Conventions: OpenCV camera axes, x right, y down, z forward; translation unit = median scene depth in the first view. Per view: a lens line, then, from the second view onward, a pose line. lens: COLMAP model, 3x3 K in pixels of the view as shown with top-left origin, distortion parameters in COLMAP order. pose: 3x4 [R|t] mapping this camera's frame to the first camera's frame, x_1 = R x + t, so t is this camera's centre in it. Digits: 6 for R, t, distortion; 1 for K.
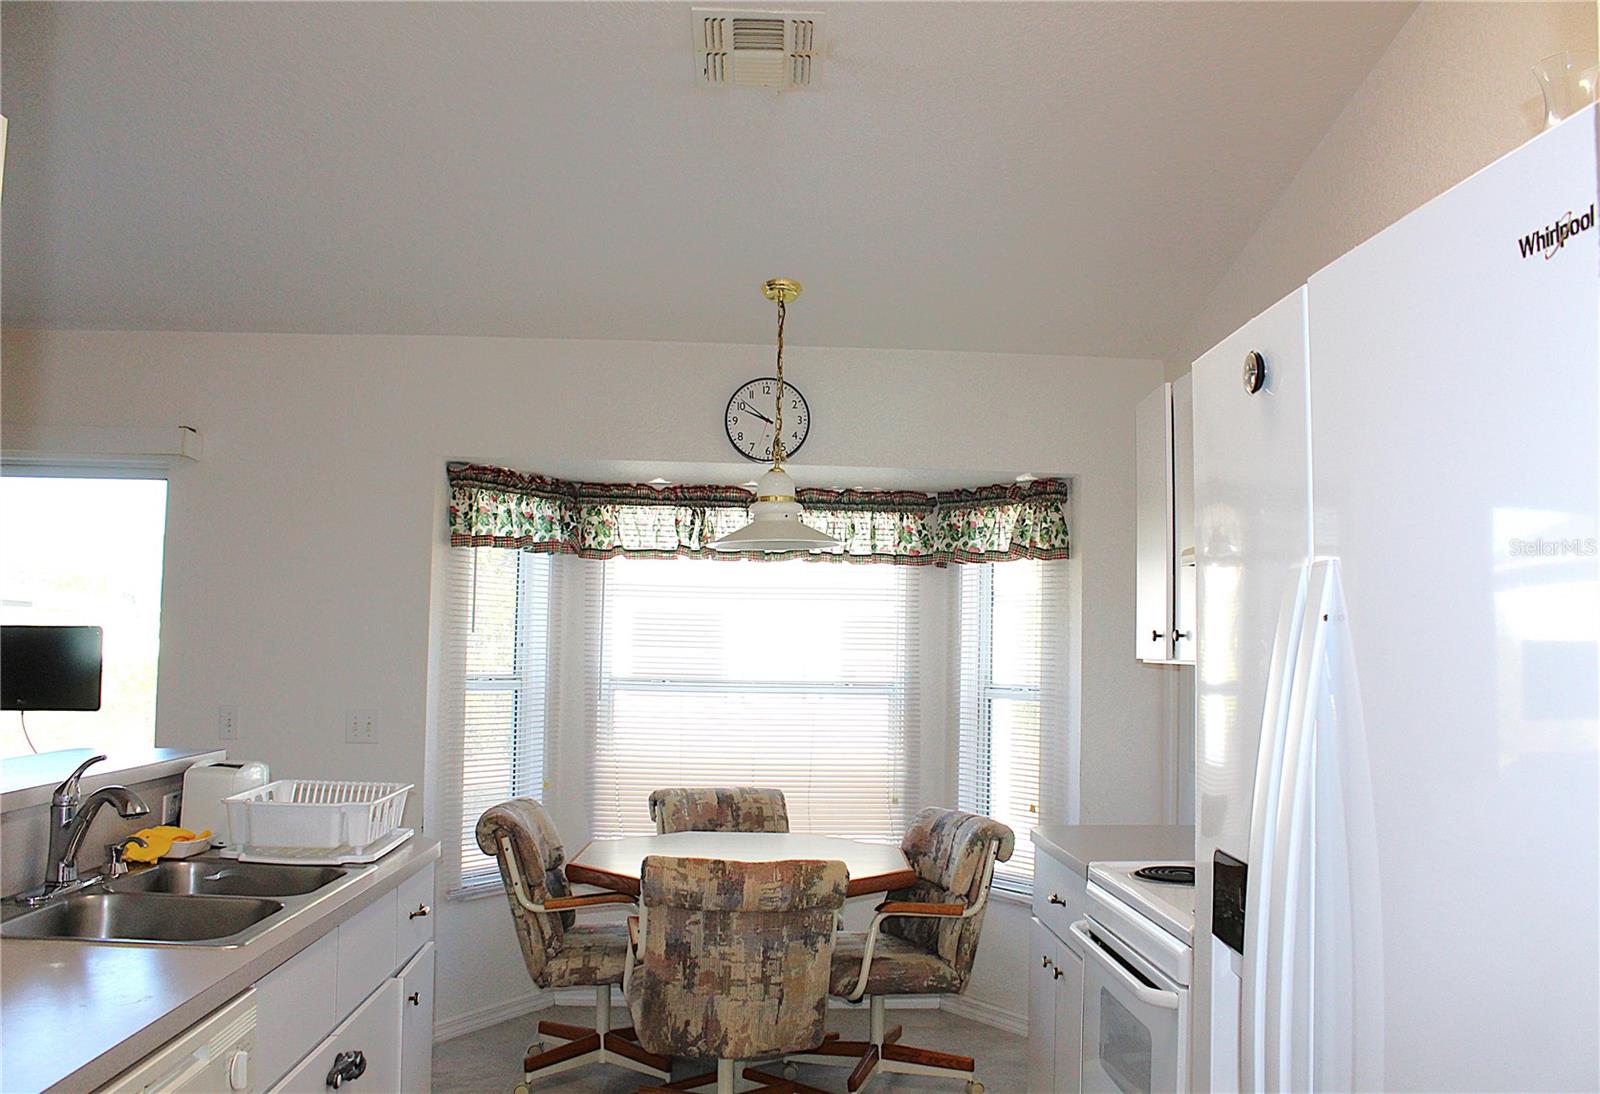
lens RADIAL K [[1384.8, 0, 800.0], [0, 1384.8, 547.0], [0, 0, 1]] dist [-0.171842, 0.194725]
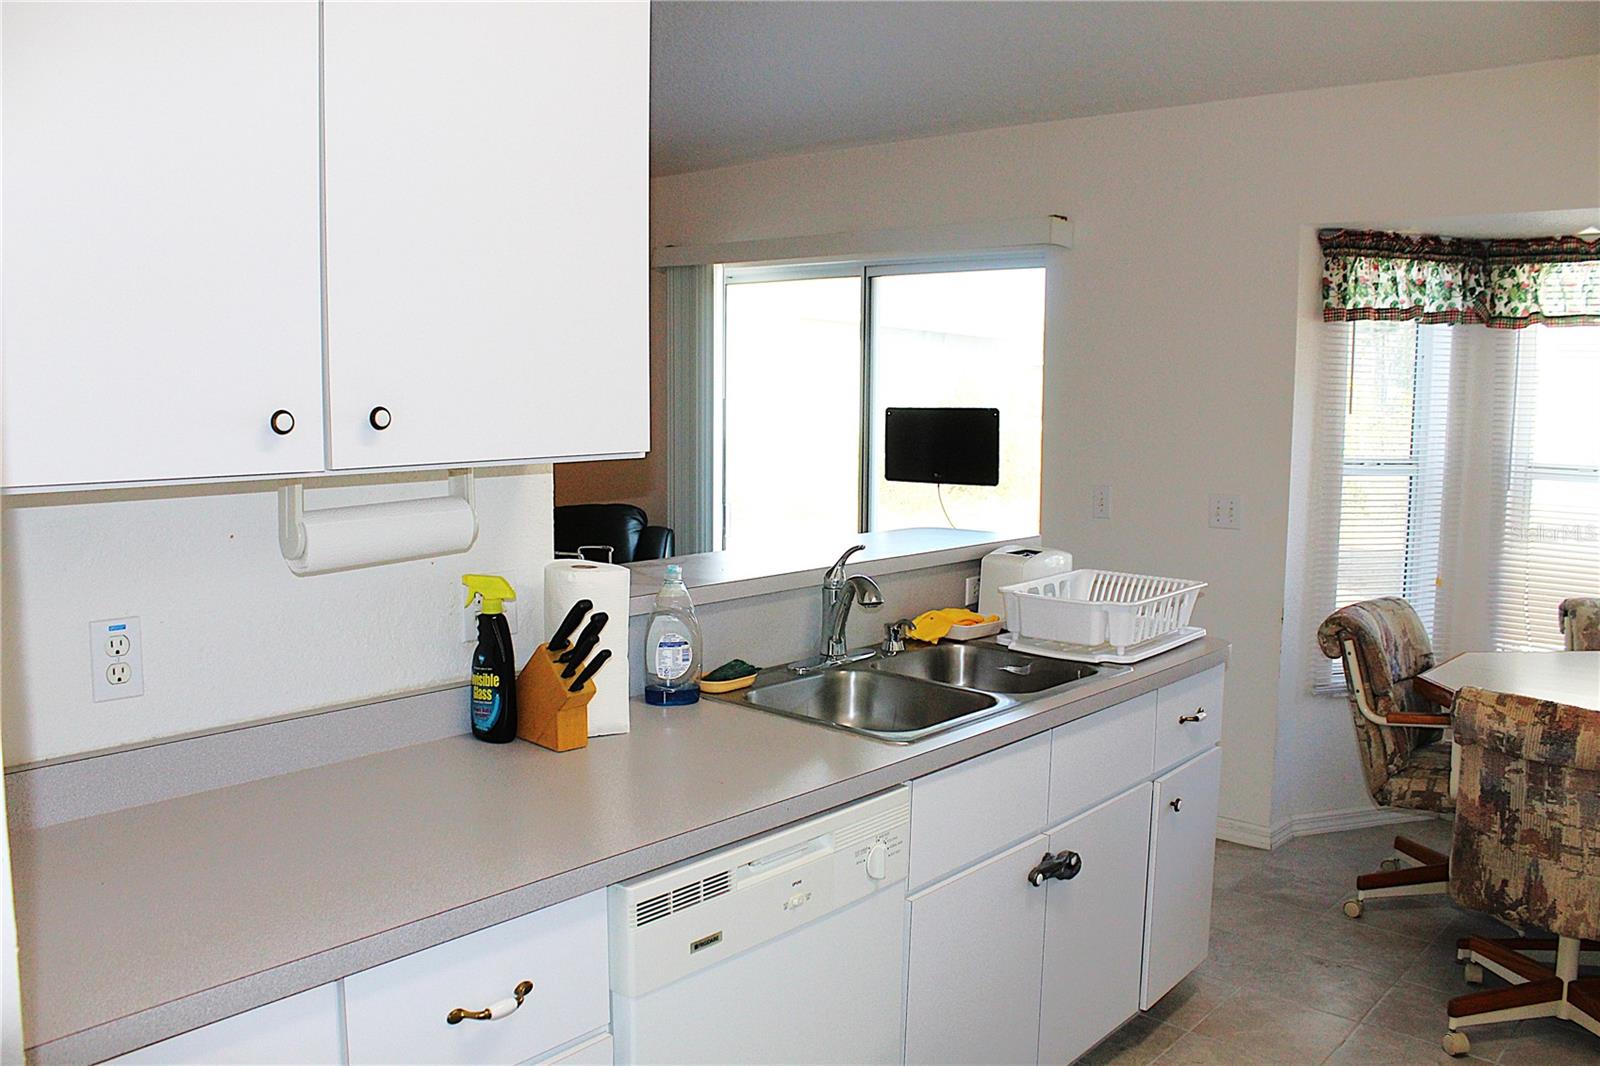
lens RADIAL K [[1340.7, 0, 800.0], [0, 1340.7, 533.0], [0, 0, 1]] dist [-0.156407, 0.151858]
pose [[0.726374, 0.064911, -0.684227, 0.102649], [0.053208, 0.987232, 0.150142, -0.011118], [0.685236, -0.145466, 0.713646, 0.105859]]
